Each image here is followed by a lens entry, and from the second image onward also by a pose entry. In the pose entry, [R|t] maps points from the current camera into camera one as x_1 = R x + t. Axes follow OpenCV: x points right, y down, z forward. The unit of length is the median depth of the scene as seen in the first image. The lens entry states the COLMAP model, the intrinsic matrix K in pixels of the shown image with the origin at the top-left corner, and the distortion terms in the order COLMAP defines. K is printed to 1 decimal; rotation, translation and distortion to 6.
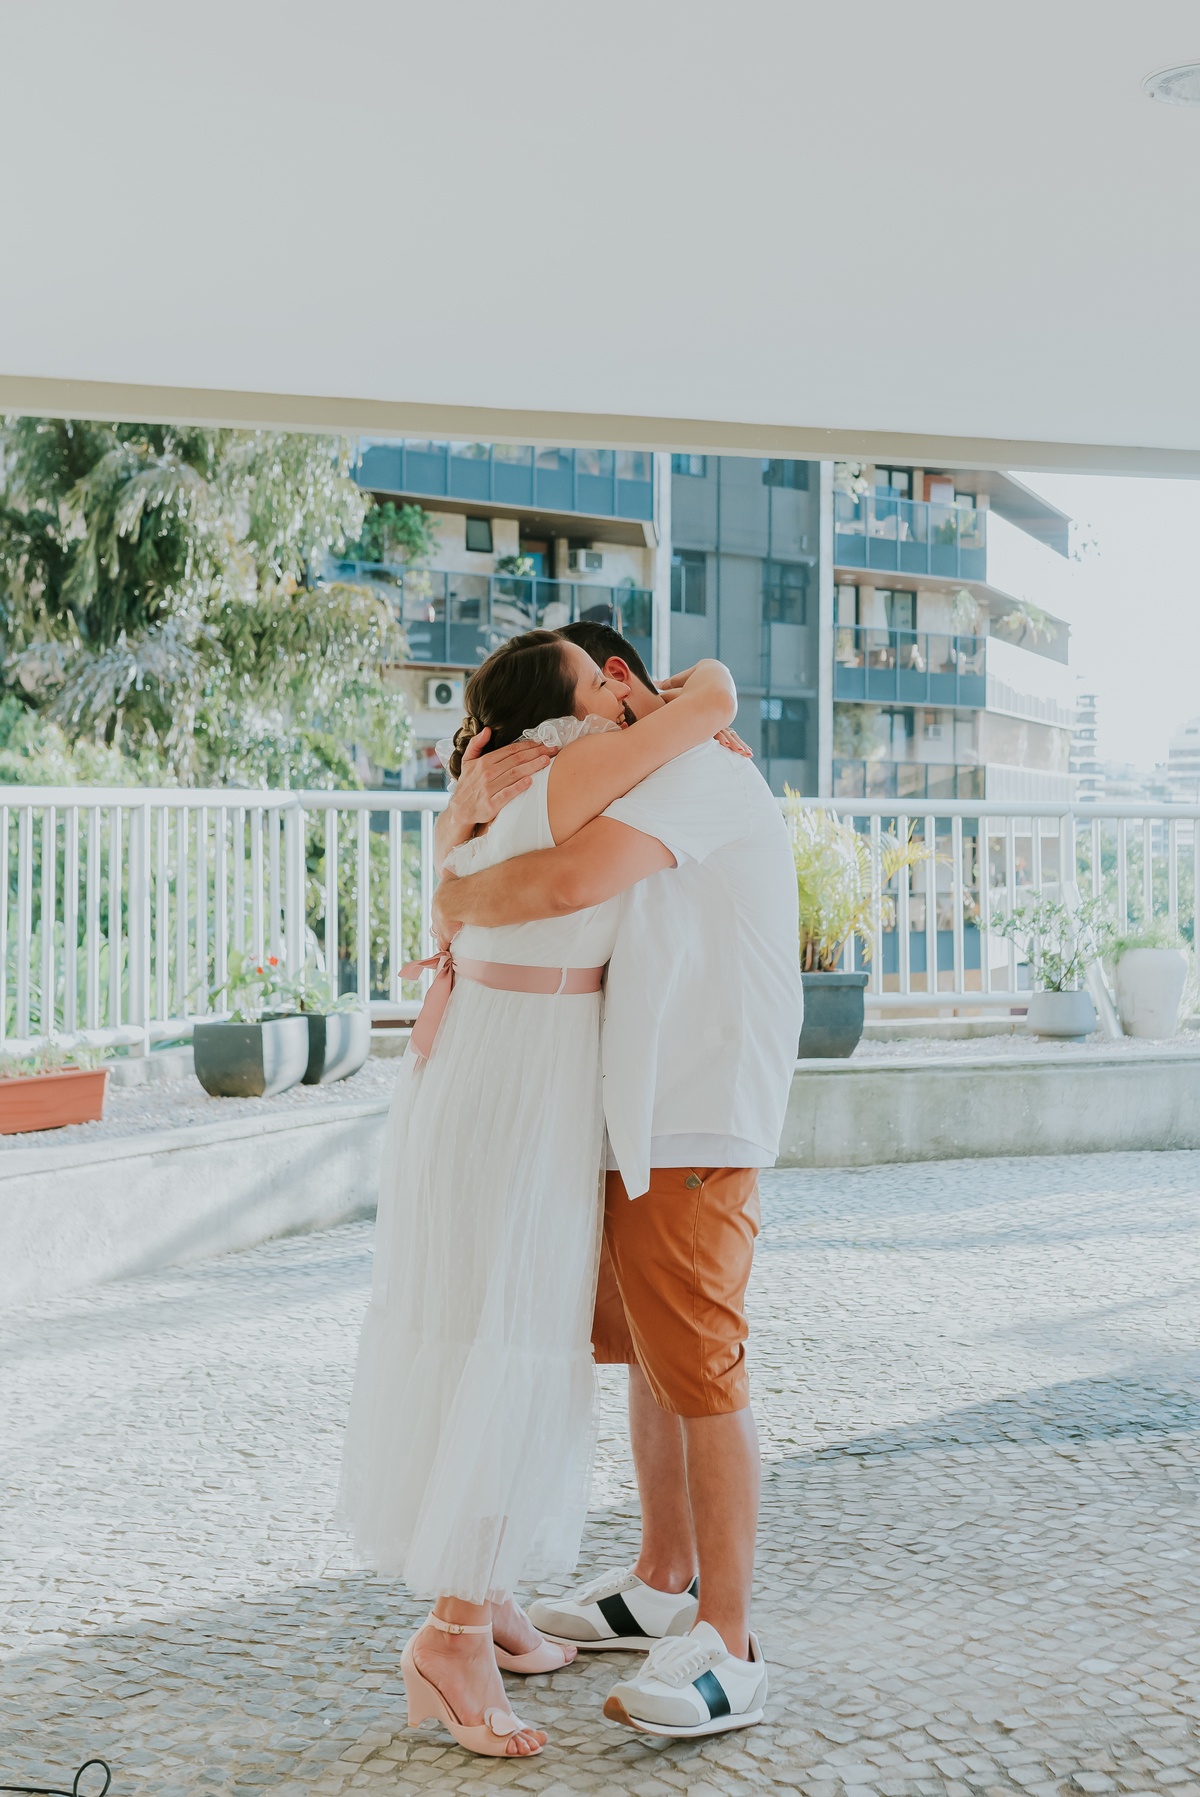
lens RADIAL K [[2411.9, 0, 626.9], [0, 2411.9, 809.1], [0, 0, 1]] dist [-0.004763, 0.000590]
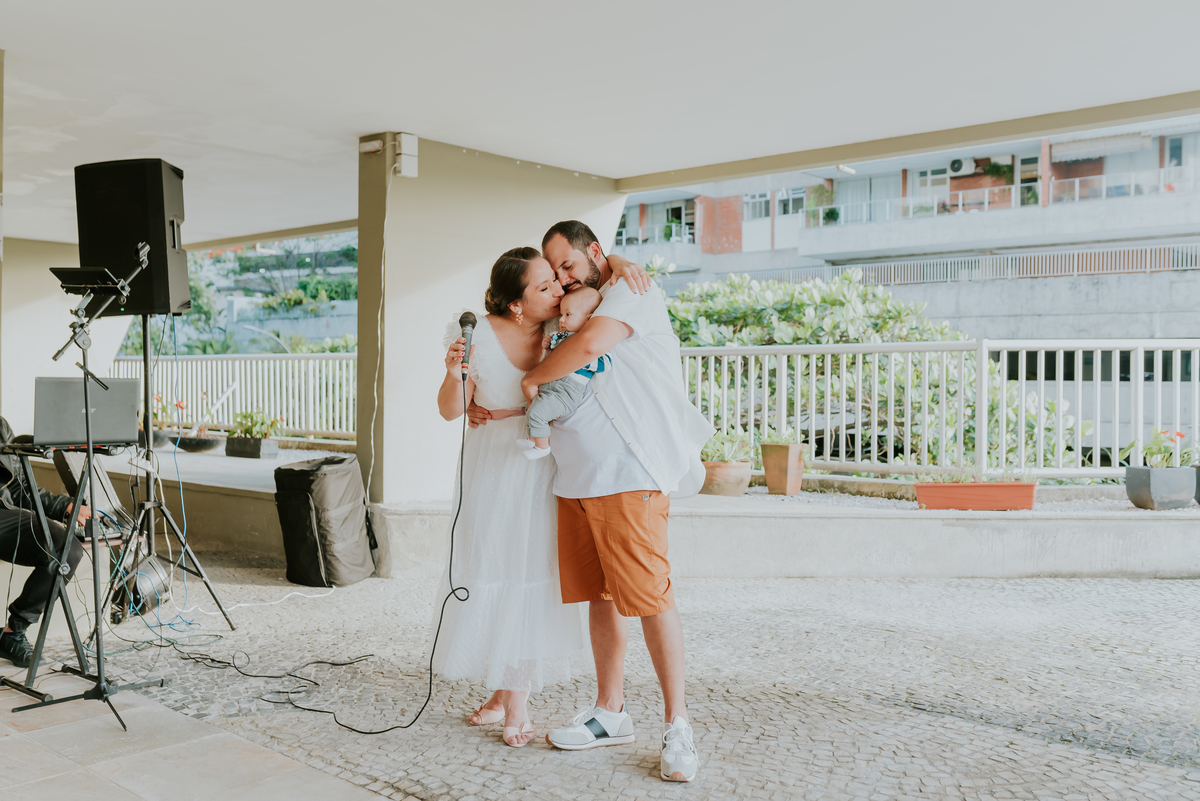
lens RADIAL K [[1141.0, 0, 600.0], [0, 1141.0, 400.5], [0, 0, 1]] dist [-0.007296, 0.001432]
pose [[0.476512, 0.013931, -0.879058, 0.360329], [0.003211, 0.999840, 0.017585, 0.021506], [0.879162, -0.011202, 0.476391, 0.230436]]
